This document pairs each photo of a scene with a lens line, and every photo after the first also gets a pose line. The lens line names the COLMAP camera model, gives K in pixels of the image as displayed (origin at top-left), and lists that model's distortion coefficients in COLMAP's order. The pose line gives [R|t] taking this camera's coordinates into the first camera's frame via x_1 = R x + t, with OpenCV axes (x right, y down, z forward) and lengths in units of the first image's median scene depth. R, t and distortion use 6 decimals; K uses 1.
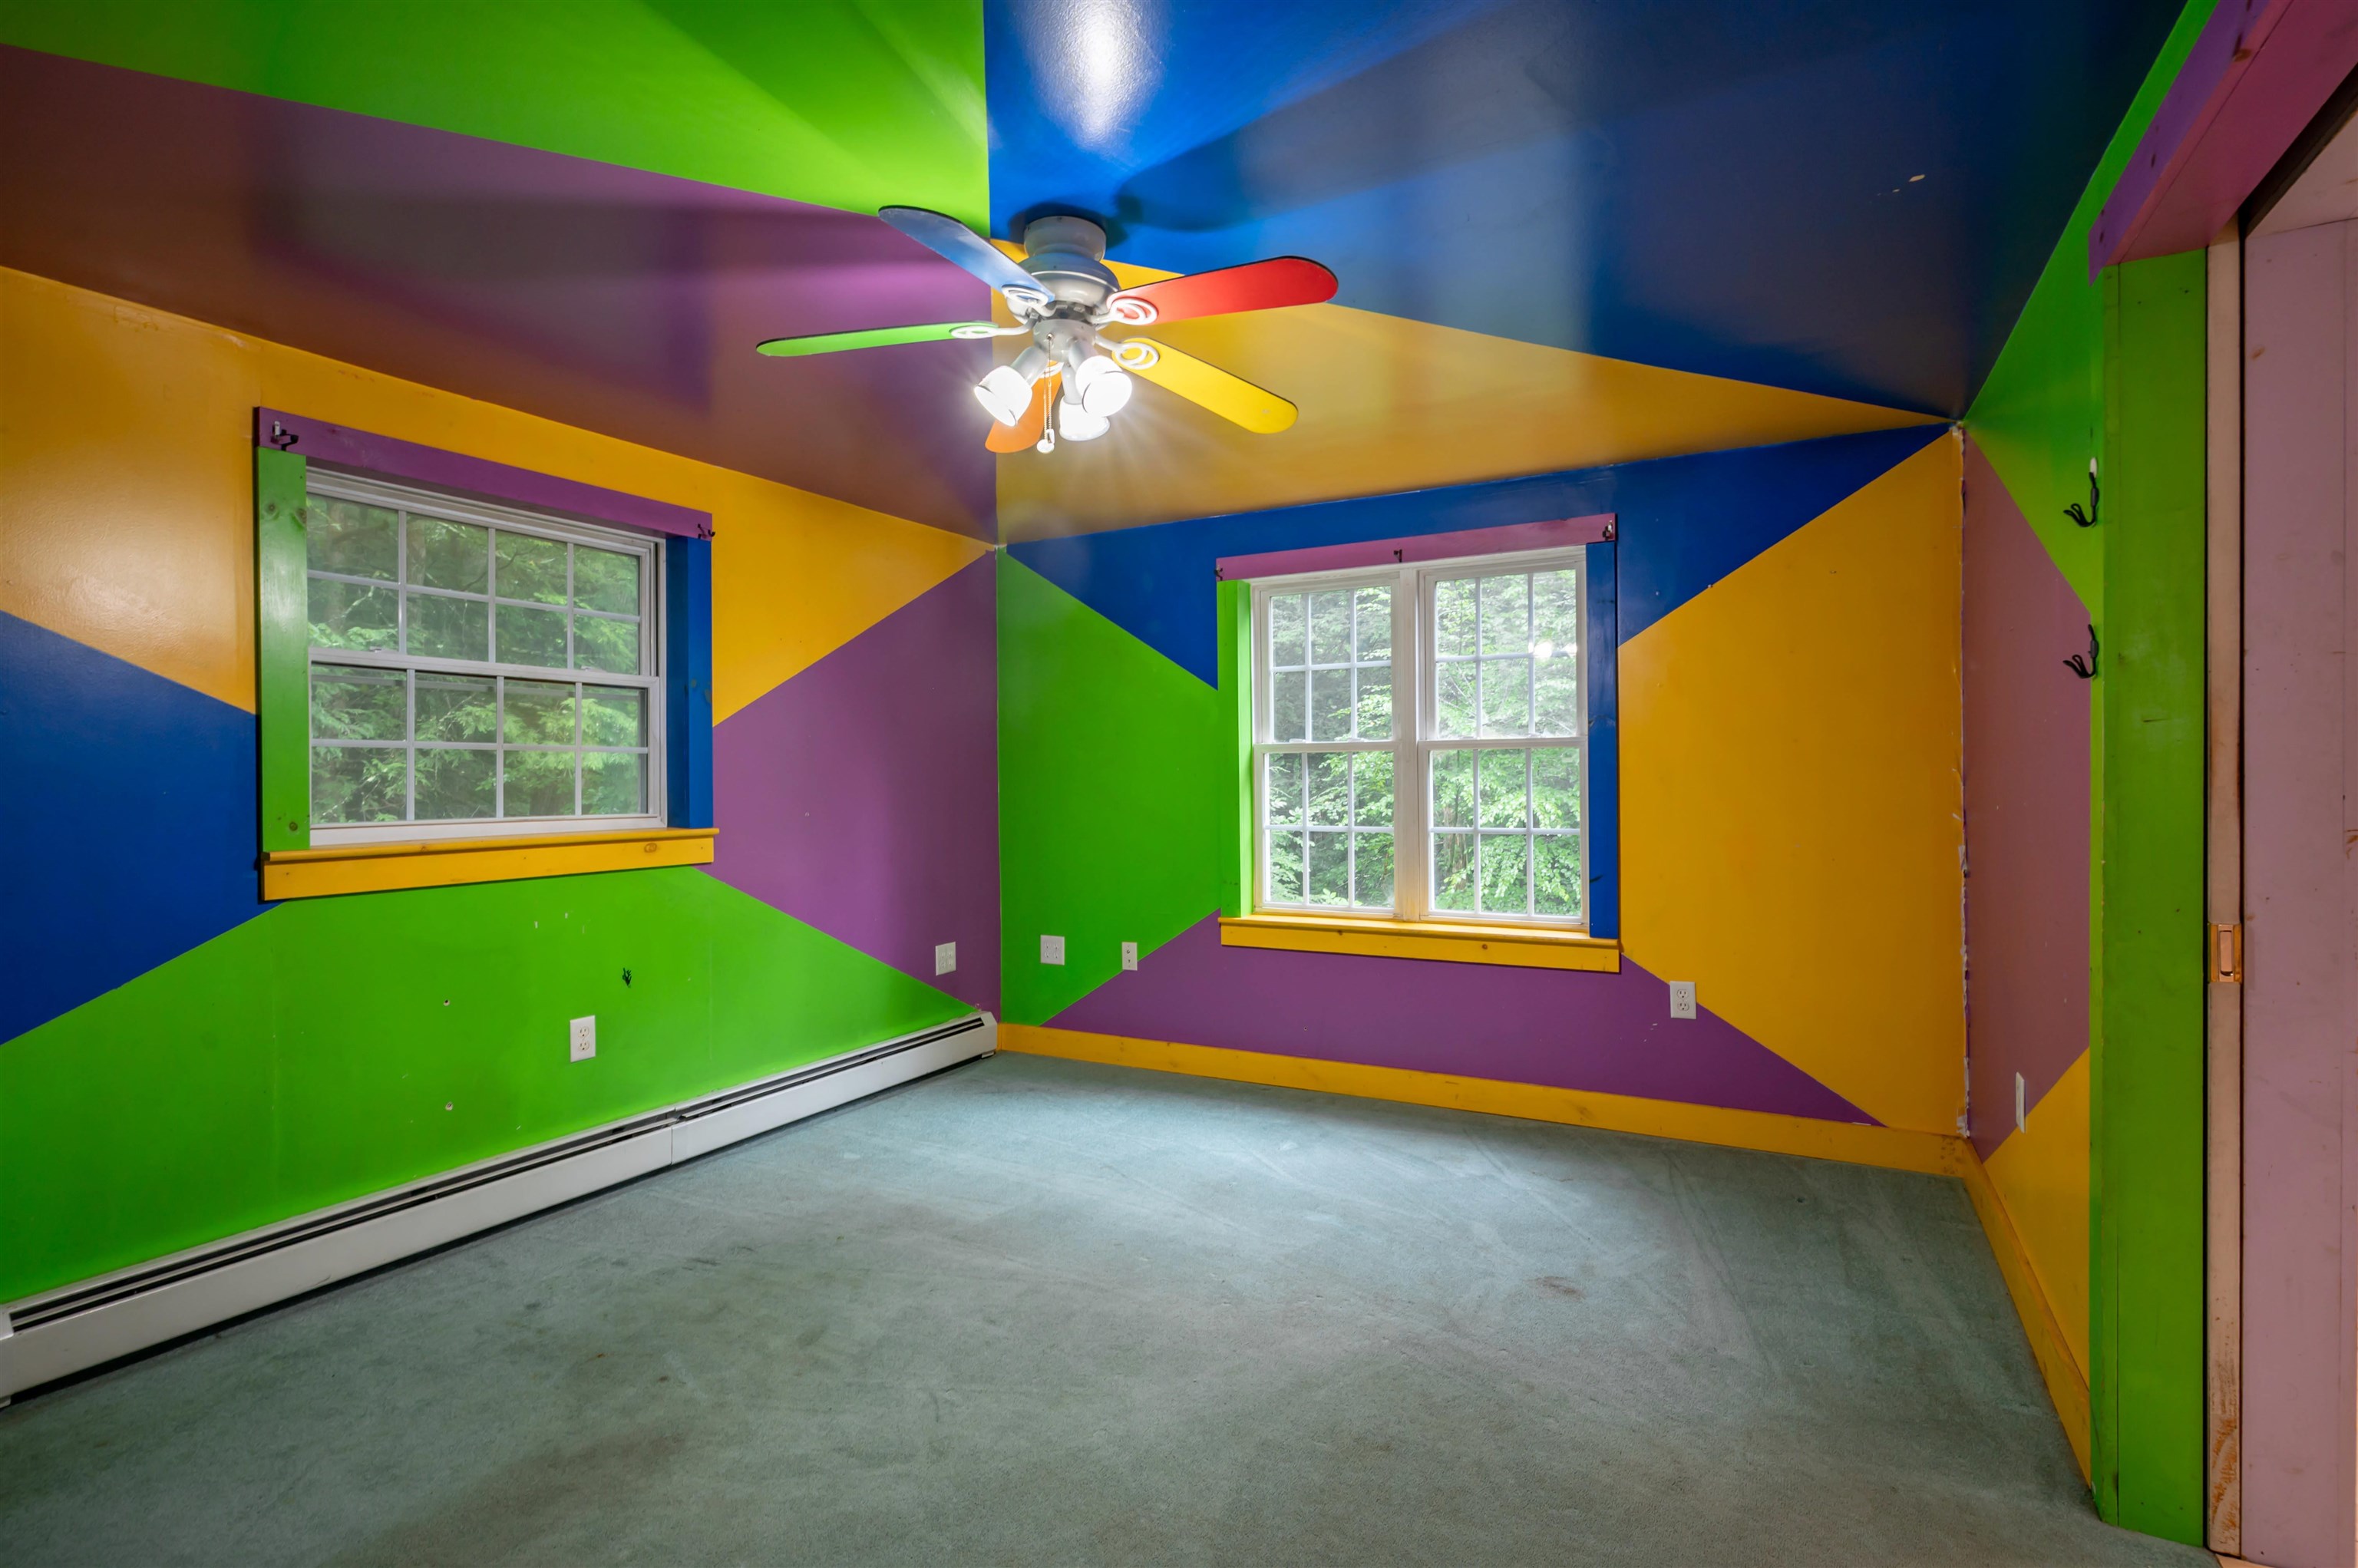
lens RADIAL K [[1164.3, 0, 1179.0], [0, 1164.3, 784.0], [0, 0, 1]] dist [-0.003013, 0.000942]
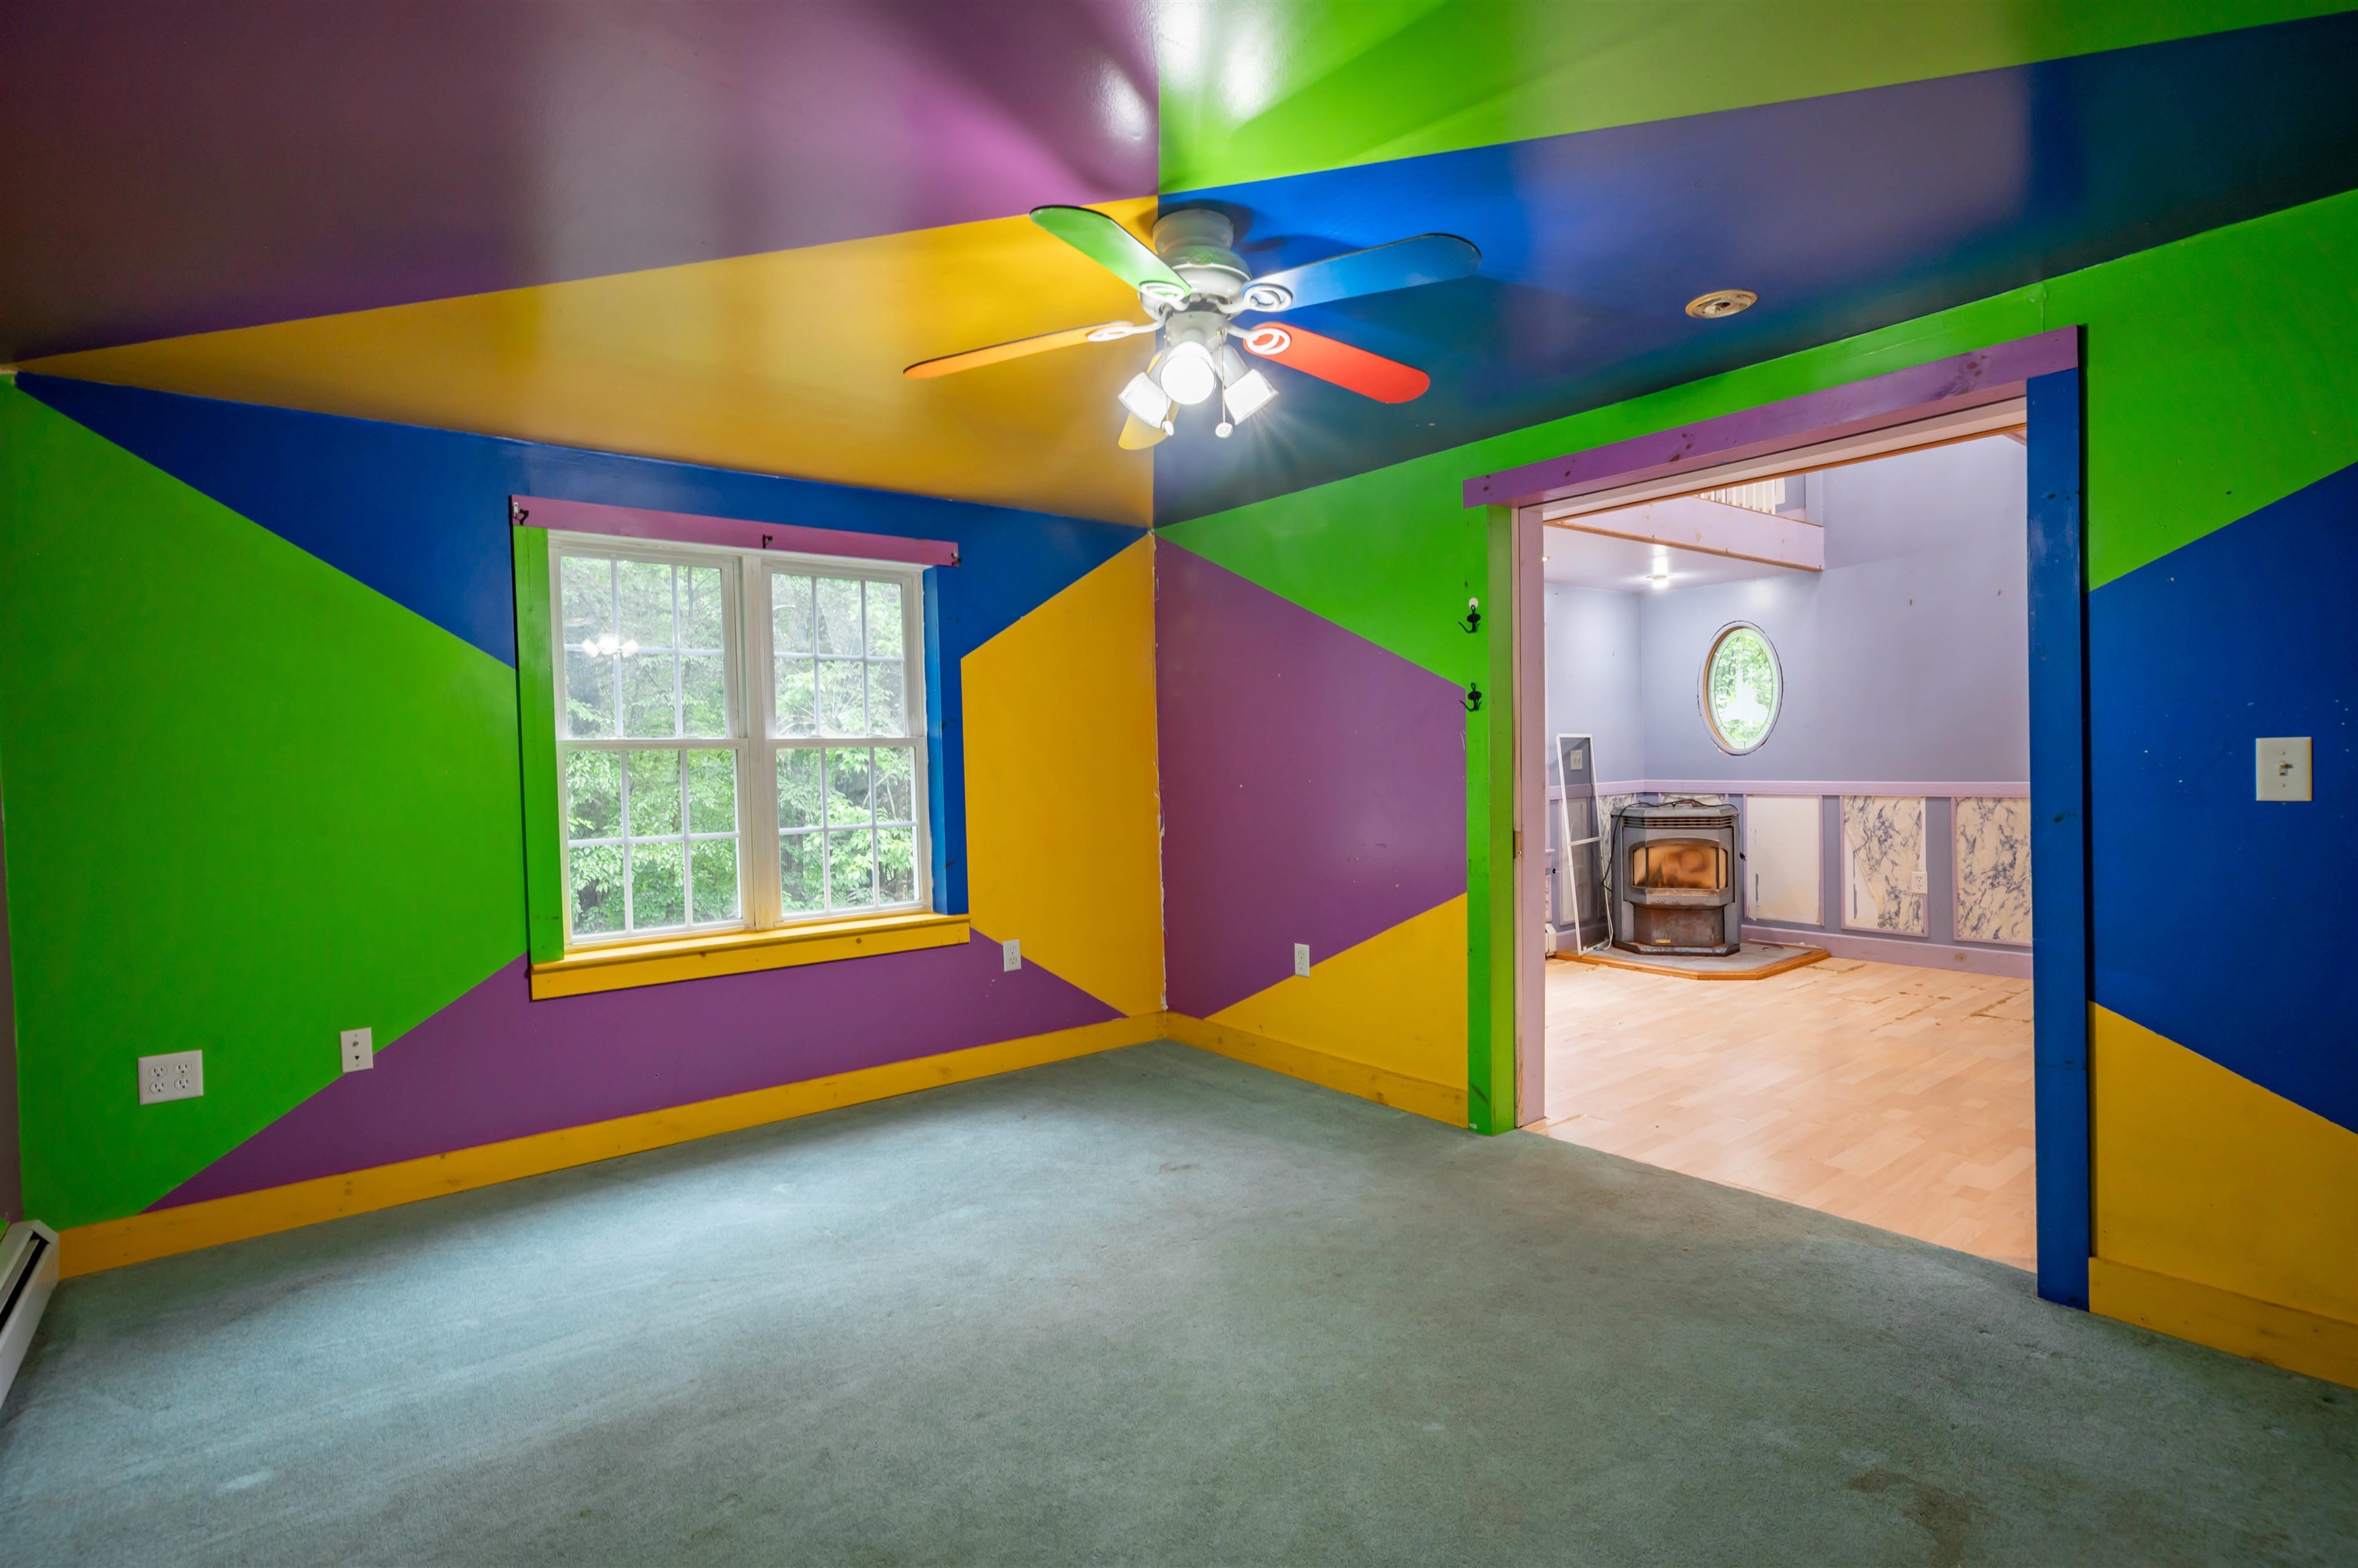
lens RADIAL K [[1176.6, 0, 1154.8], [0, 1176.6, 790.8], [0, 0, 1]] dist [-0.001599, 0.000489]
pose [[0.362374, -0.022171, 0.931769, -0.640777], [0.027064, 0.999546, 0.013258, 0.001303], [-0.931640, 0.020413, 0.362810, 0.402070]]
